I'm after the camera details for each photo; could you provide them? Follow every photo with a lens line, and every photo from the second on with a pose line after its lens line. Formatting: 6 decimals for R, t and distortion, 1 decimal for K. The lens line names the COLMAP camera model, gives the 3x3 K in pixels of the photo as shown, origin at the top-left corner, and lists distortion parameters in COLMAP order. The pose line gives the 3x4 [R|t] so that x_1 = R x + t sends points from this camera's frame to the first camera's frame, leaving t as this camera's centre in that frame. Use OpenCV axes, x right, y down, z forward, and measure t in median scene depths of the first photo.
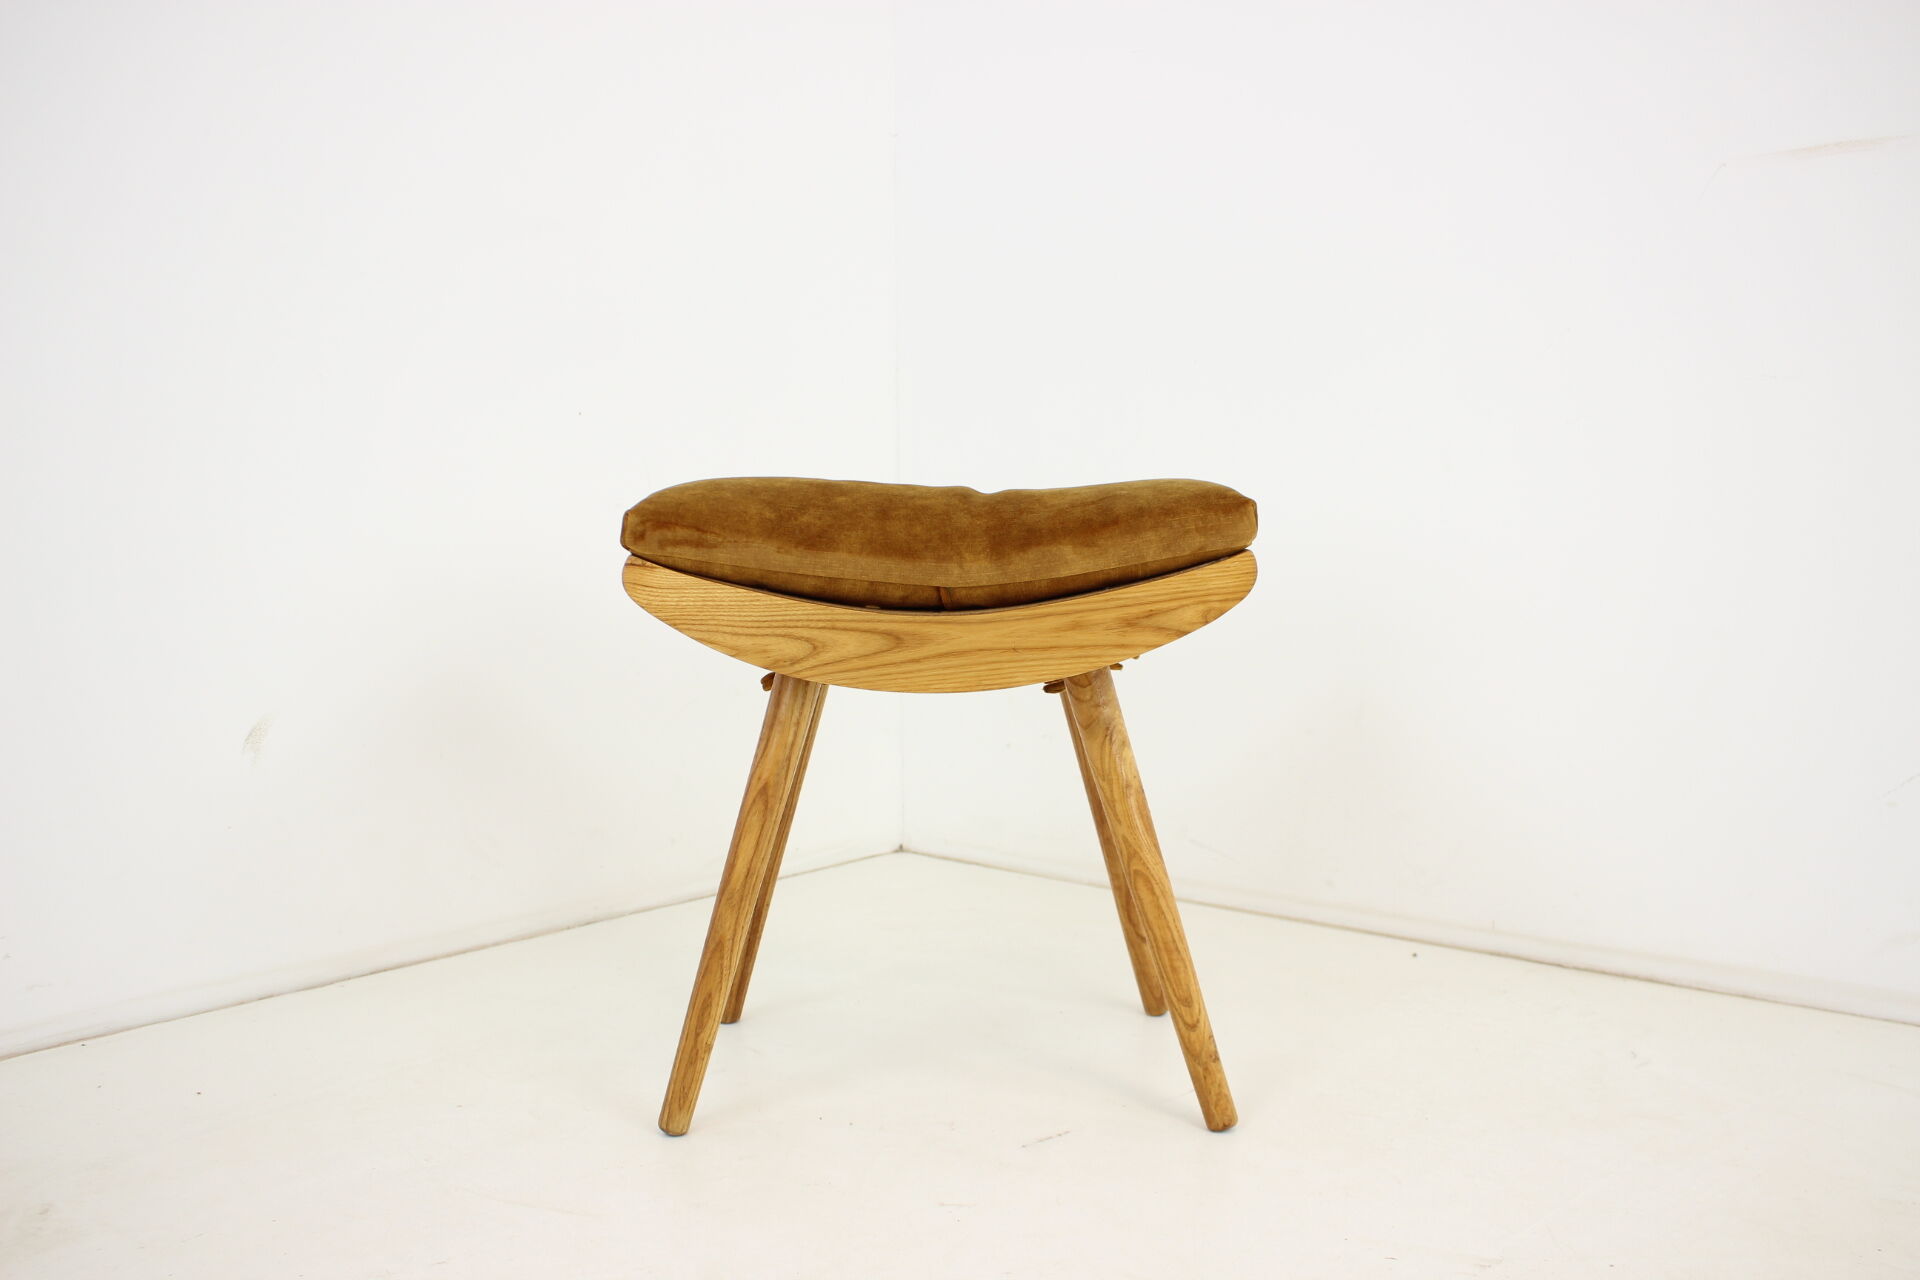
lens RADIAL K [[1663.9, 0, 960.0], [0, 1663.9, 640.0], [0, 0, 1]] dist [-0.152266, 0.115930]
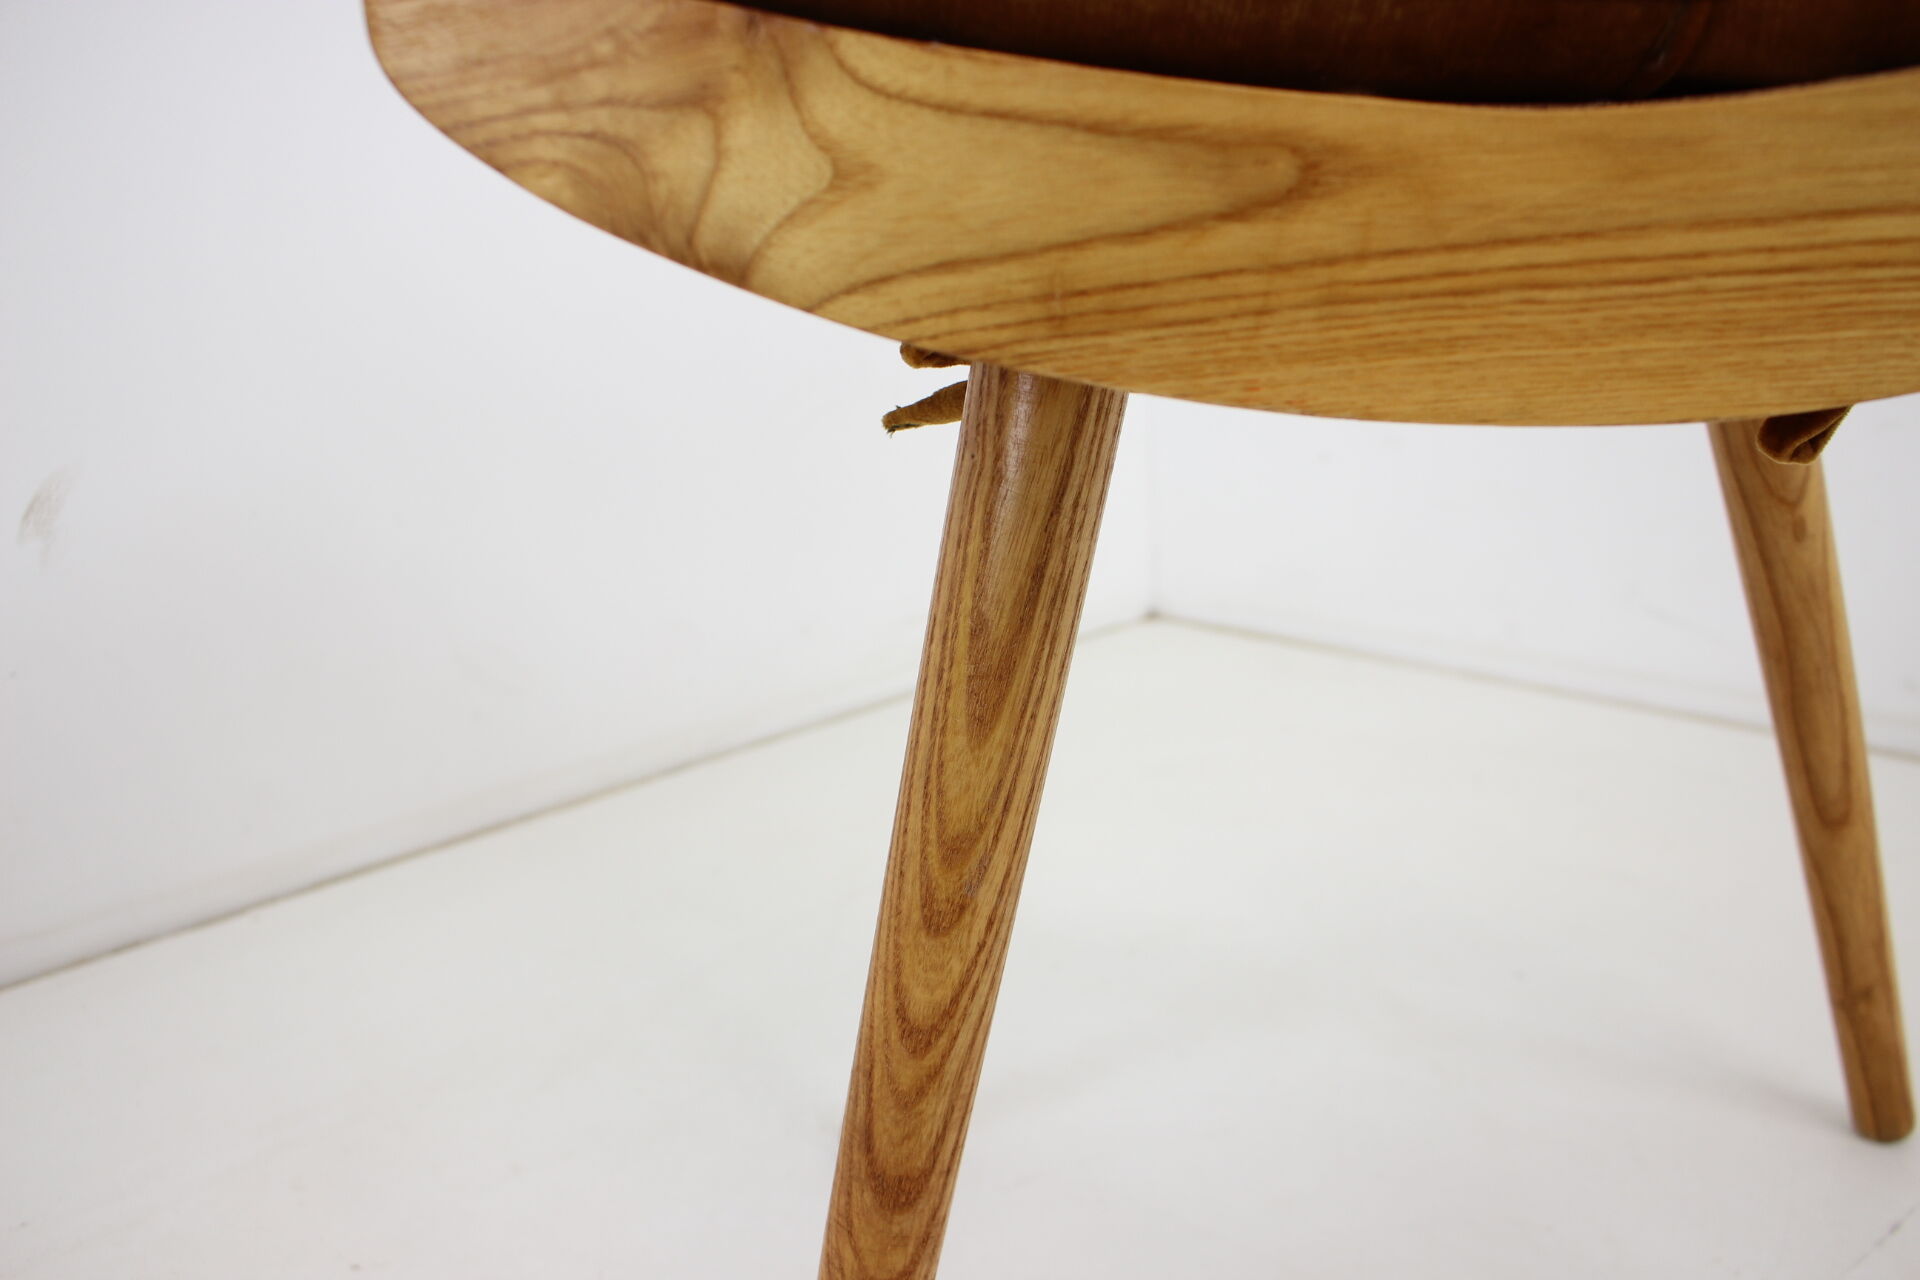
lens RADIAL K [[1662.0, 0, 959.7], [0, 1662.0, 665.0], [0, 0, 1]] dist [-0.157708, 0.133494]
pose [[0.993508, -0.023099, -0.111397, -0.054589], [0.044582, 0.979905, 0.194420, 0.017376], [0.104667, -0.198124, 0.974573, 0.471597]]
